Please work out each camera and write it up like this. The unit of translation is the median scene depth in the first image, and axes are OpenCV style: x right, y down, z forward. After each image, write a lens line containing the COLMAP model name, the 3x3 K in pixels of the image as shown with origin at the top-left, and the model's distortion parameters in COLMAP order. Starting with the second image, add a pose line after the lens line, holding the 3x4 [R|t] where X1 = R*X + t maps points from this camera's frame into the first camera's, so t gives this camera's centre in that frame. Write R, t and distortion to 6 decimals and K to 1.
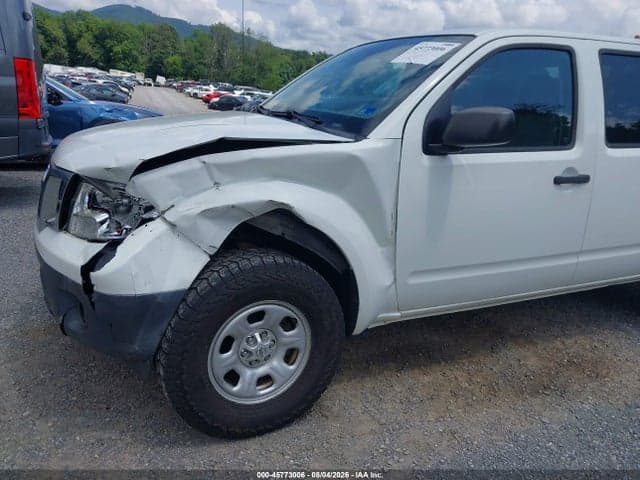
lens RADIAL K [[506.9, 0, 311.4], [0, 506.9, 236.7], [0, 0, 1]] dist [0.008837, -0.026495]
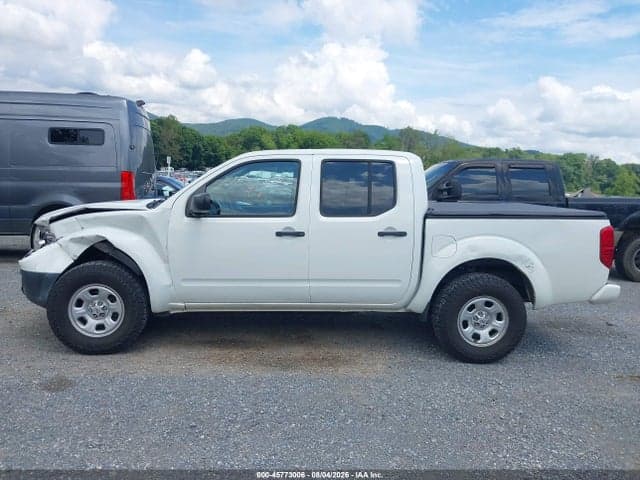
lens RADIAL K [[506.9, 0, 318.8], [0, 506.9, 235.7], [0, 0, 1]] dist [0.008837, -0.026495]
pose [[0.932222, 0.012847, -0.361658, 1.348057], [-0.079851, 0.982040, -0.170940, 0.191980], [0.352966, 0.188233, 0.916506, -0.565069]]
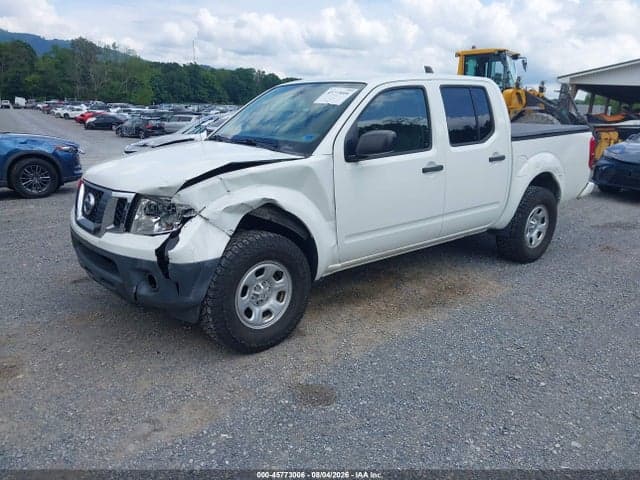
lens RADIAL K [[506.9, 0, 307.1], [0, 506.9, 238.6], [0, 0, 1]] dist [0.008837, -0.026495]
pose [[0.972002, -0.116159, 0.204254, -0.248009], [0.118190, 0.992988, 0.002271, 0.060609], [-0.203086, 0.021933, 0.978915, -0.530174]]
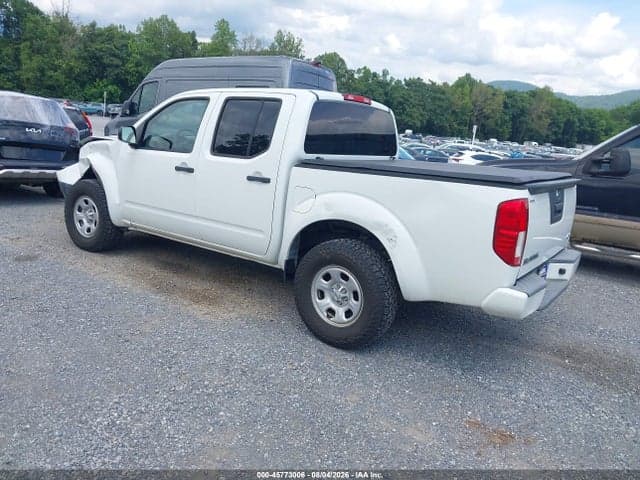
lens RADIAL K [[506.9, 0, 320.8], [0, 506.9, 244.8], [0, 0, 1]] dist [0.008837, -0.026495]
pose [[0.501923, 0.174661, -0.847093, 2.549474], [-0.293179, 0.955772, 0.023355, -0.047622], [0.813707, 0.236627, 0.530931, 0.569682]]
